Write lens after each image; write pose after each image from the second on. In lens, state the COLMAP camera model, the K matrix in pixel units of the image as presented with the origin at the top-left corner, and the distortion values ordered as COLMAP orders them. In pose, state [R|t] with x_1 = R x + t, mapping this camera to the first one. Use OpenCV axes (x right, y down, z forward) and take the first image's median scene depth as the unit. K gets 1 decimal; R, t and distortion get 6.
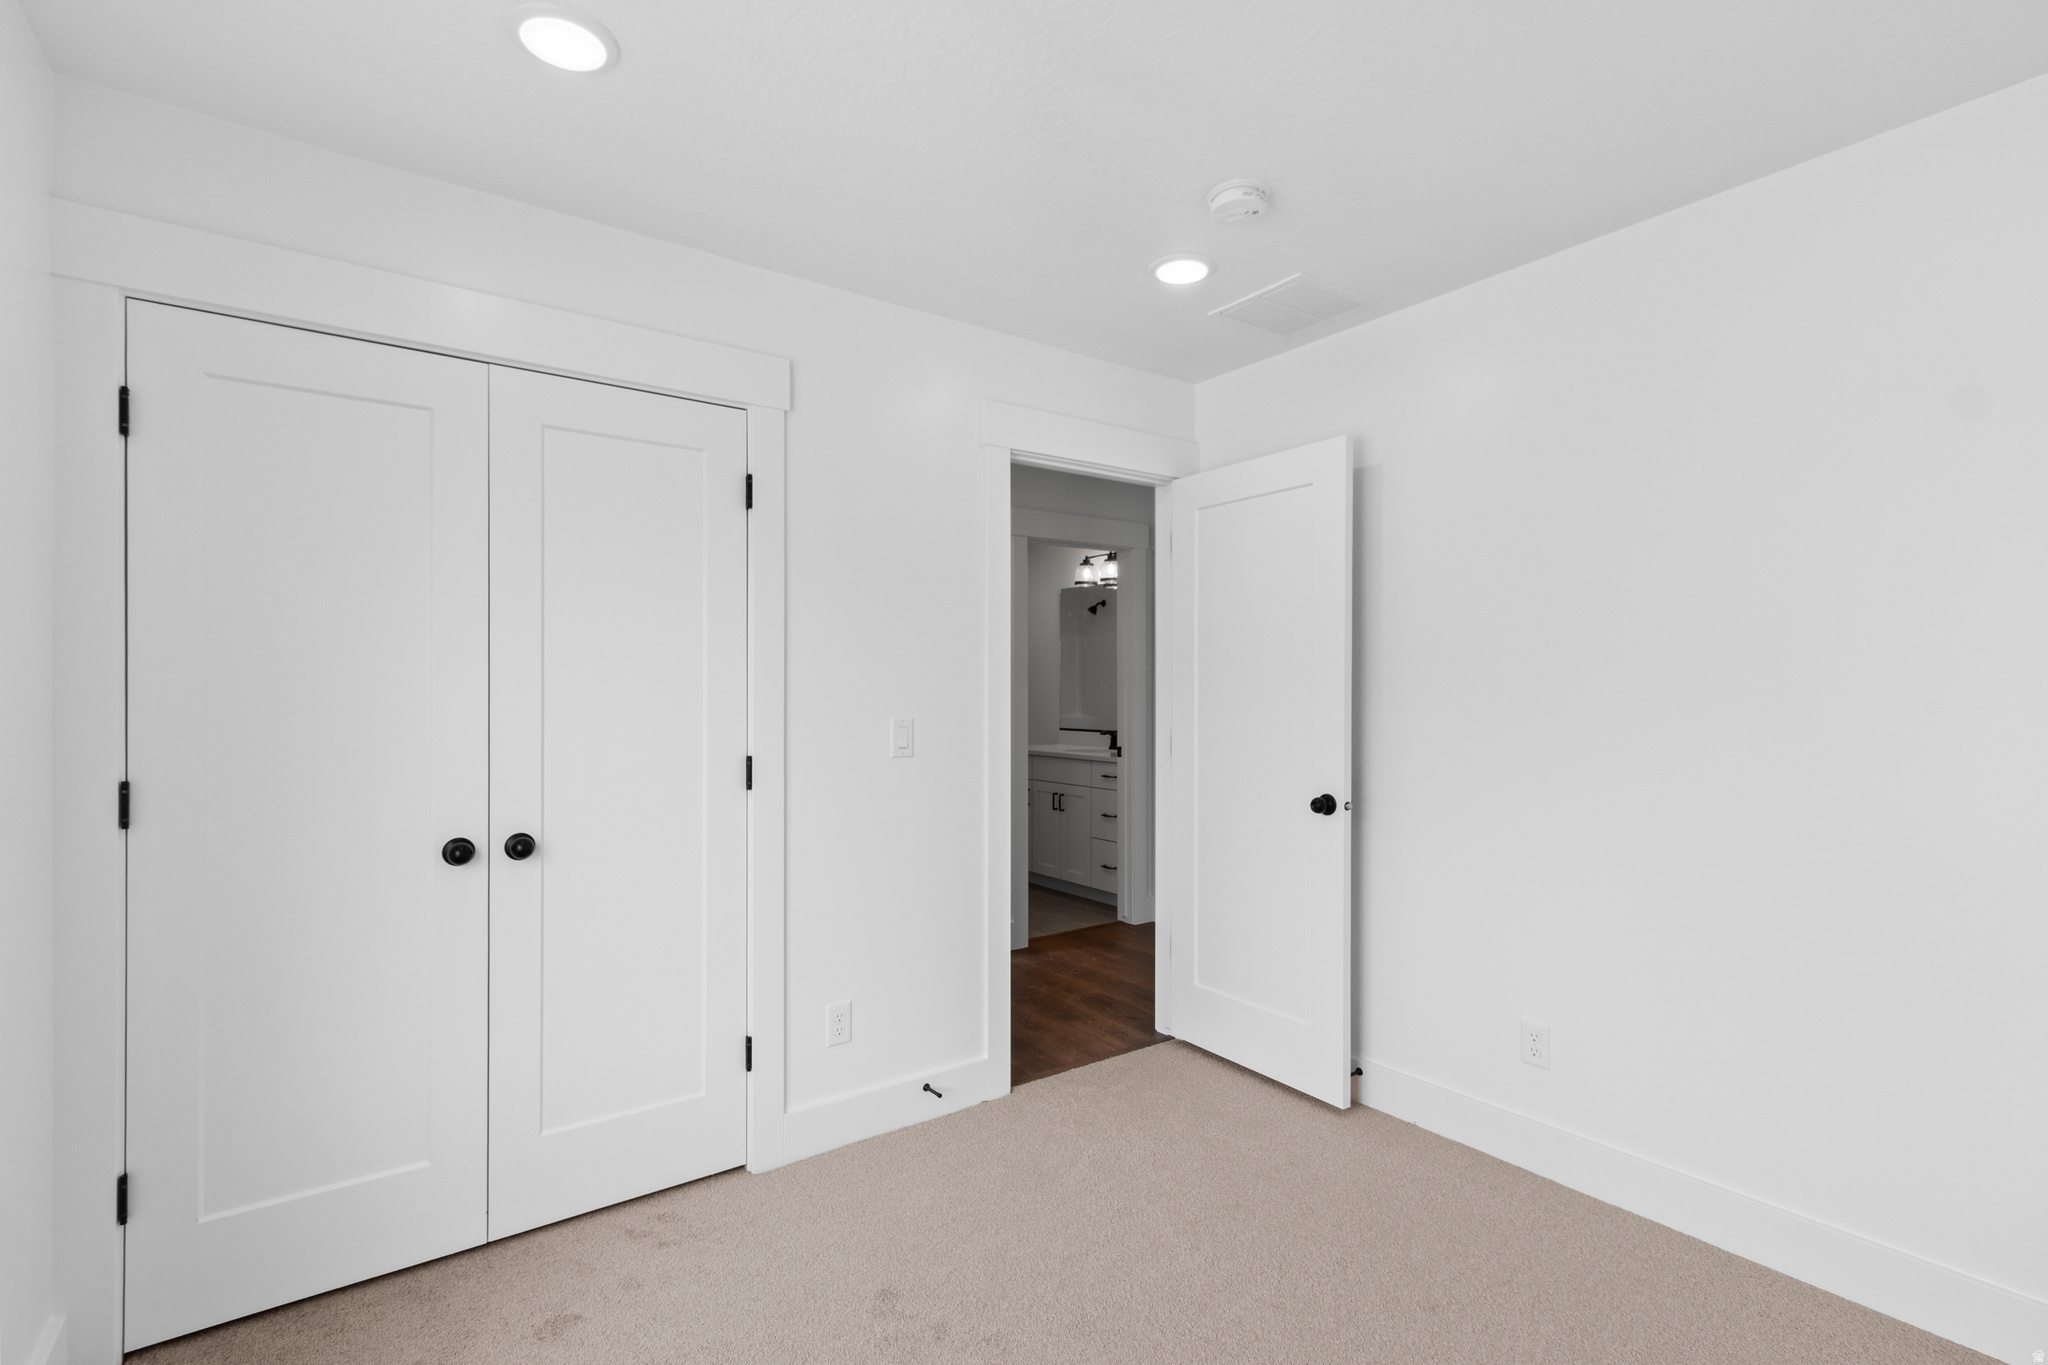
lens RADIAL K [[974.0, 0, 1032.1], [0, 974.0, 696.4], [0, 0, 1]] dist [0.015166, -0.003470]
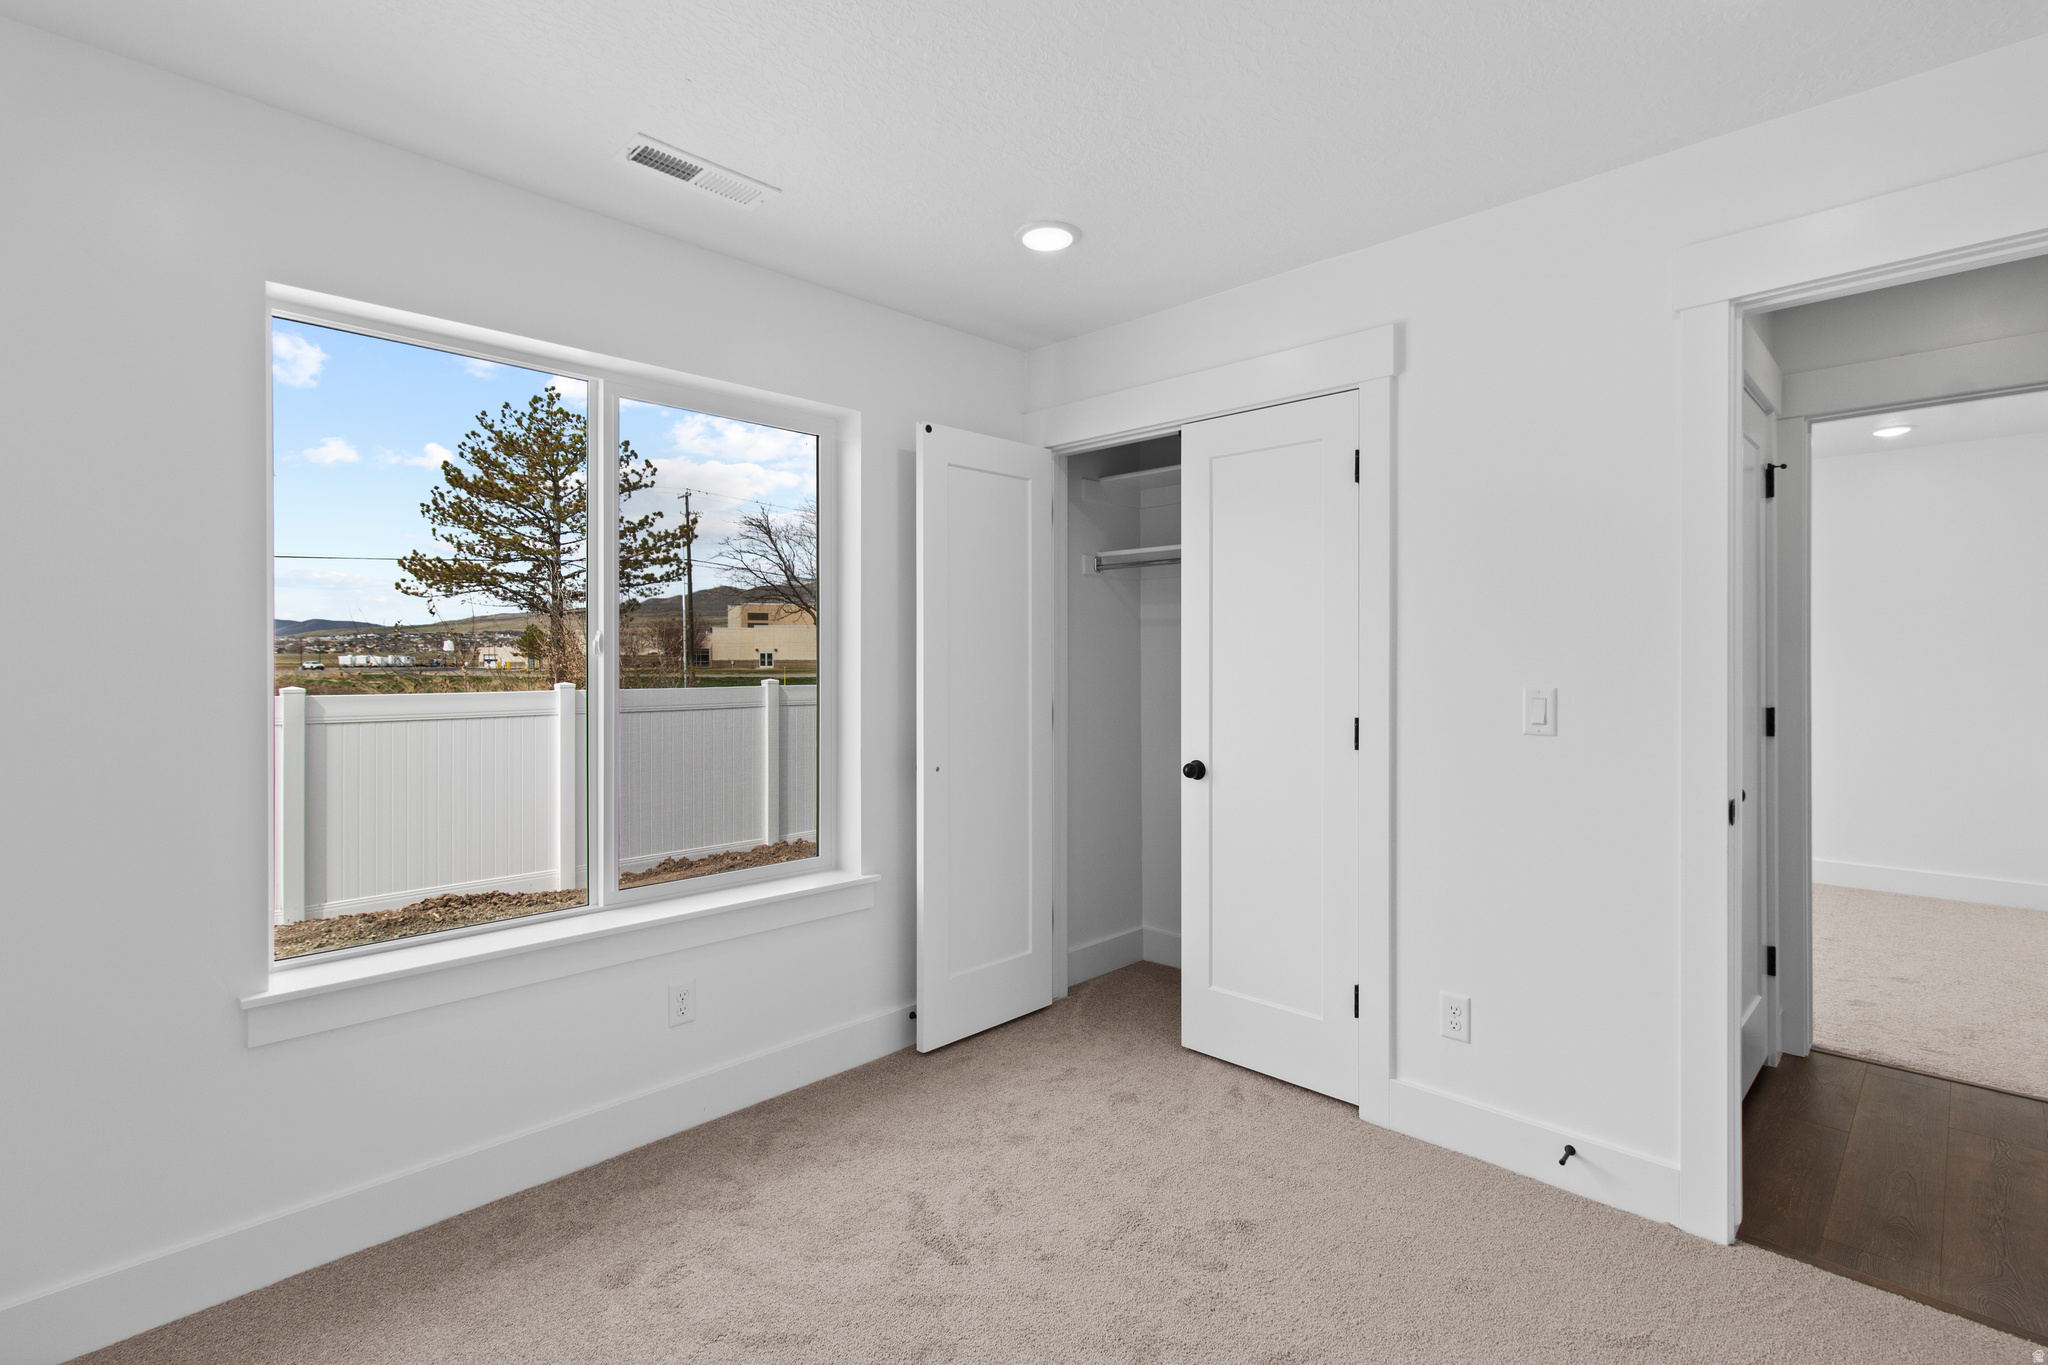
lens RADIAL K [[974.0, 0, 1031.9], [0, 974.0, 662.2], [0, 0, 1]] dist [0.015166, -0.003470]
pose [[0.153118, 0.002559, -0.988205, 0.651105], [-0.009038, 0.999958, 0.001189, 0.003234], [0.988167, 0.008749, 0.153135, 0.460591]]
